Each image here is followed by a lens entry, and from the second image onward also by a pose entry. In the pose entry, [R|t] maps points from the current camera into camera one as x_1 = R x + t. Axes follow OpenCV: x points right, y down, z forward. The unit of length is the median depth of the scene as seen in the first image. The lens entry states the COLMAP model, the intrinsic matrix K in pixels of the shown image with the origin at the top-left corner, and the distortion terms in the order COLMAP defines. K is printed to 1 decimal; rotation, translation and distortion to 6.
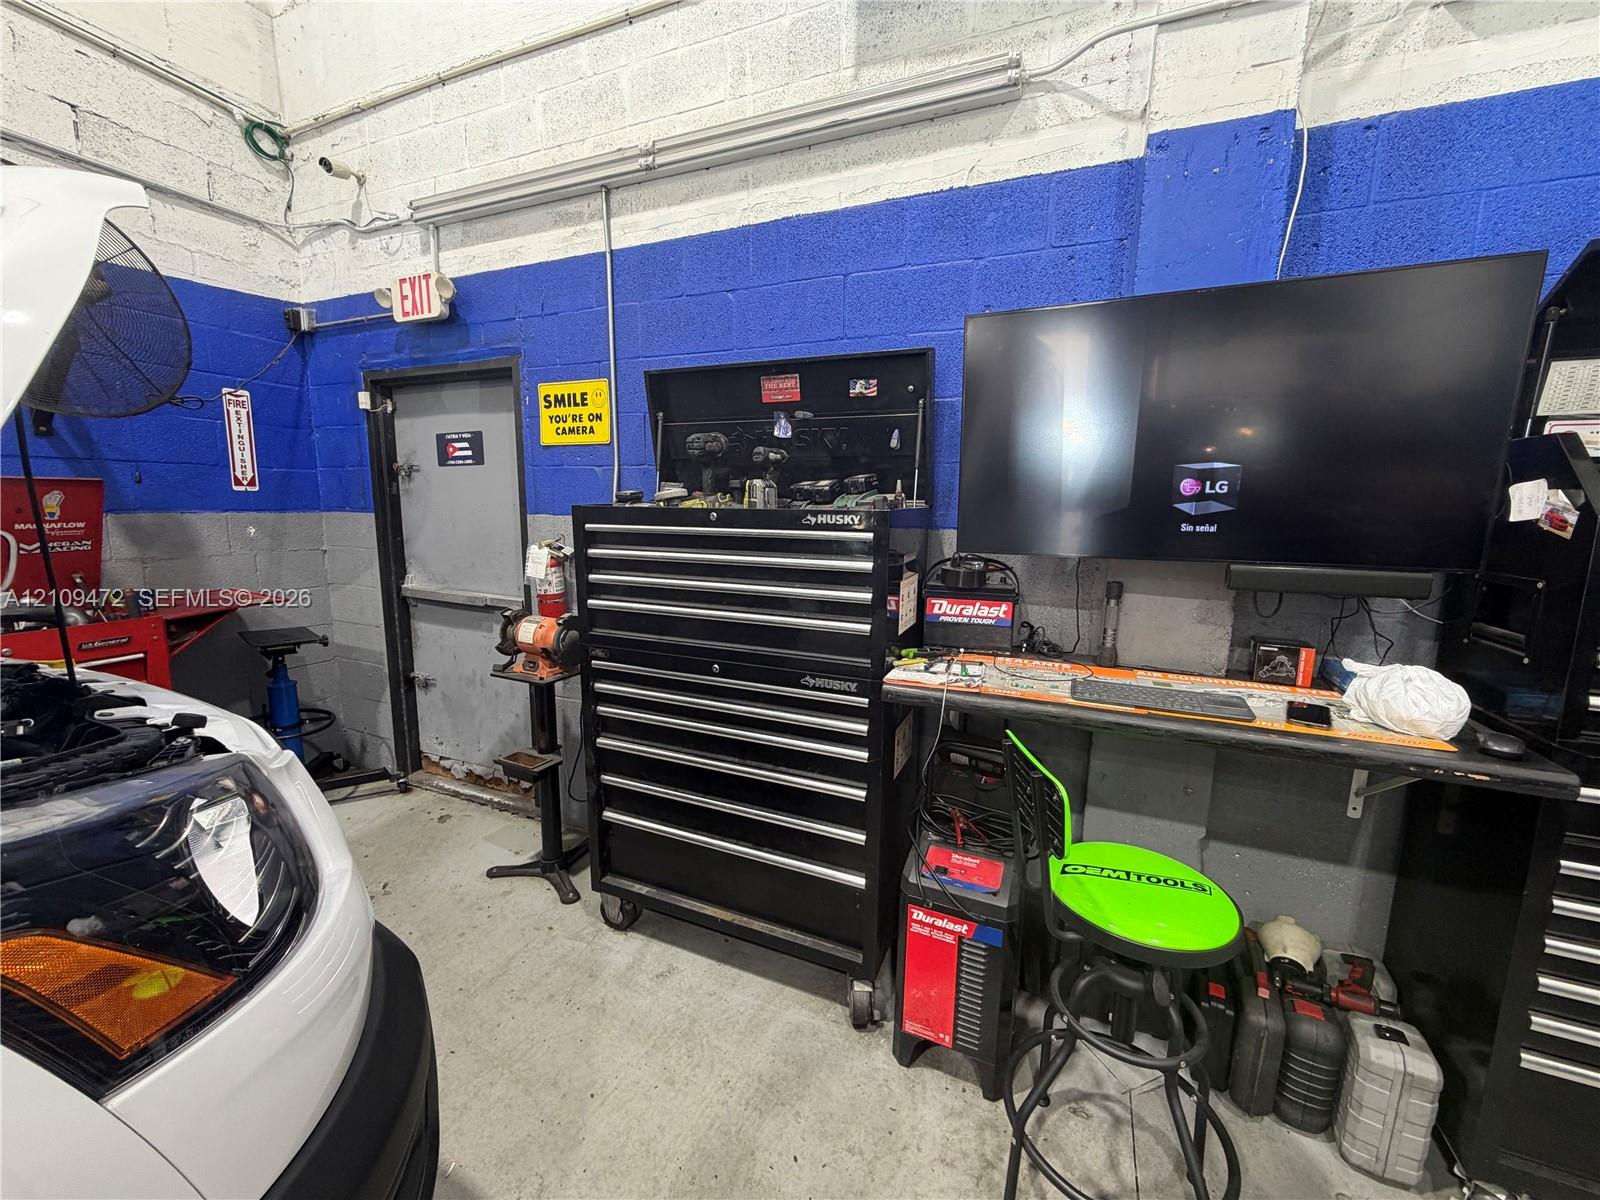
lens RADIAL K [[636.1, 0, 796.5], [0, 636.1, 600.6], [0, 0, 1]] dist [-0.000353, -0.000002]
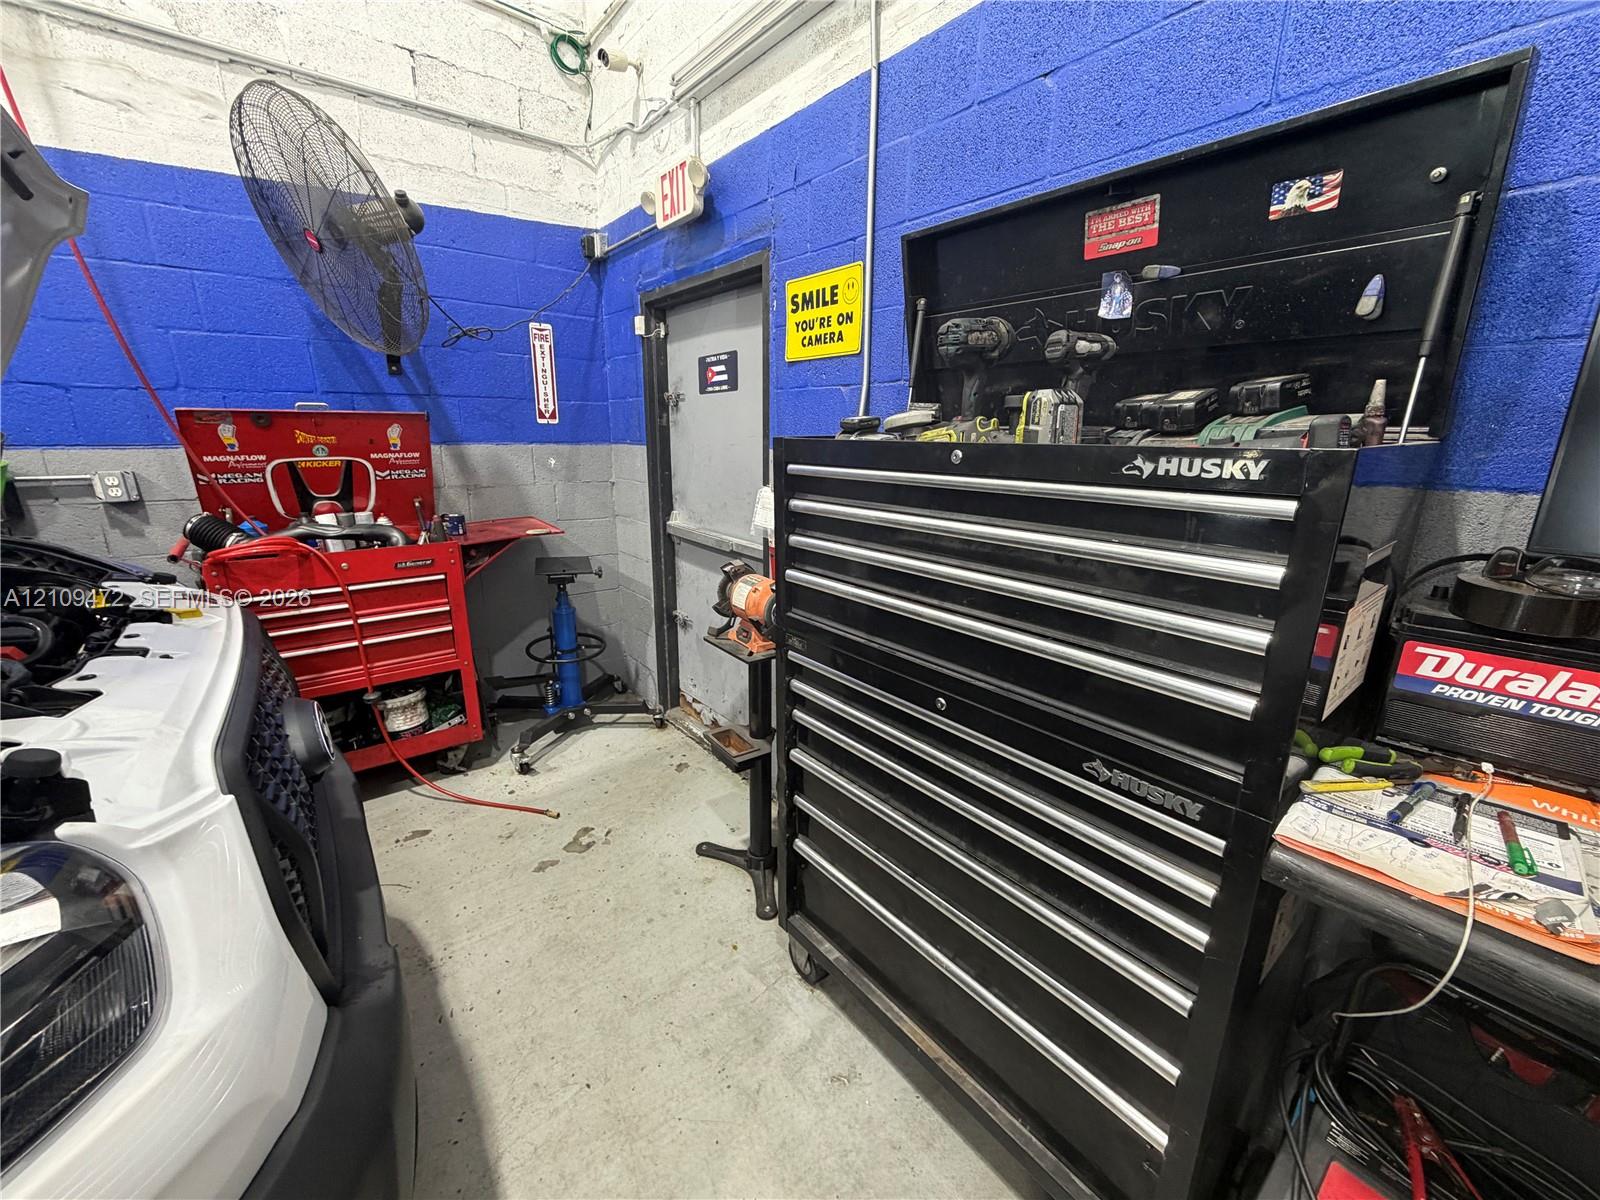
lens RADIAL K [[636.1, 0, 796.5], [0, 636.1, 600.6], [0, 0, 1]] dist [-0.000353, -0.000002]
pose [[0.881710, 0.118173, -0.456753, 0.015560], [-0.071652, 0.990433, 0.117932, -0.042071], [0.466320, -0.071254, 0.881742, 0.285372]]
